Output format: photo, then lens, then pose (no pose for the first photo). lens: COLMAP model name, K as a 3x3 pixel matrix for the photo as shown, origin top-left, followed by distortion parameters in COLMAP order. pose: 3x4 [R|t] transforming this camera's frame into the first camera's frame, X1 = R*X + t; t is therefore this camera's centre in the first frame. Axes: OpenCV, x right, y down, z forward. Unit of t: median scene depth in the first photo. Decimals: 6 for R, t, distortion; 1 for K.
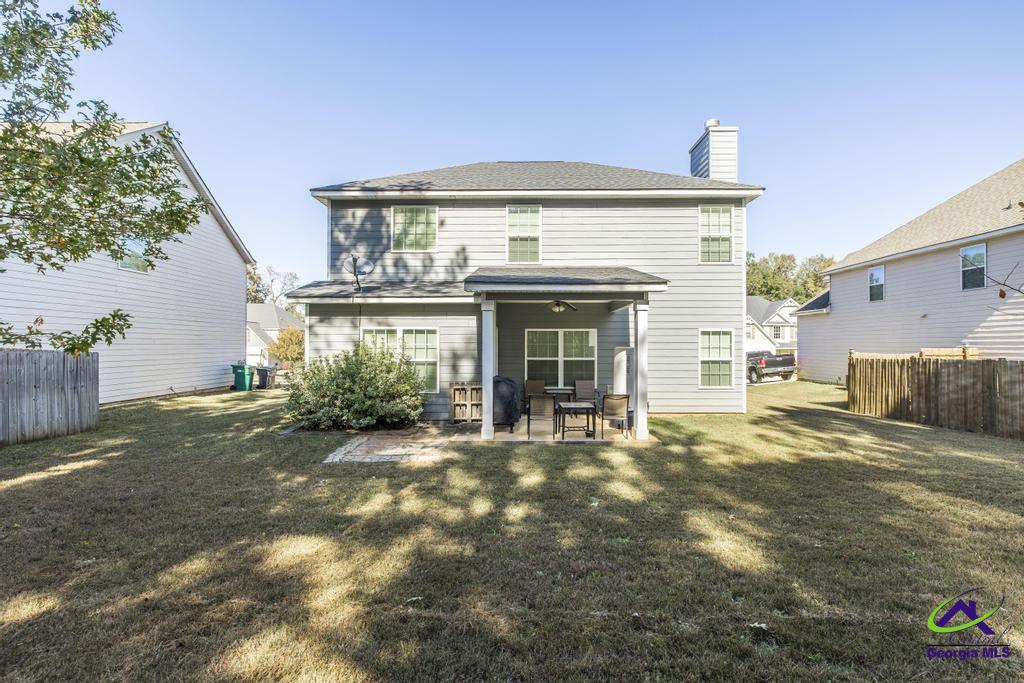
lens RADIAL K [[450.6, 0, 519.6], [0, 450.6, 346.7], [0, 0, 1]] dist [-0.005373, -0.000193]
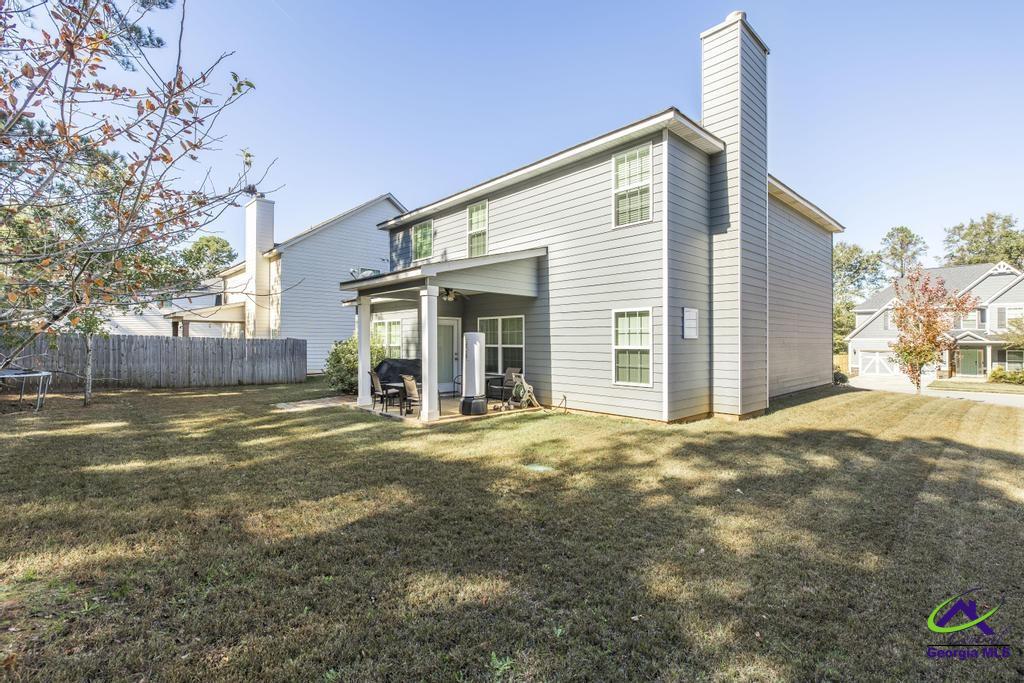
lens RADIAL K [[450.6, 0, 520.2], [0, 450.6, 341.6], [0, 0, 1]] dist [-0.005373, -0.000193]
pose [[0.702766, 0.000799, -0.711421, 0.852963], [-0.001567, 0.999999, -0.000425, 0.017642], [0.711419, 0.001413, 0.702766, 0.315997]]
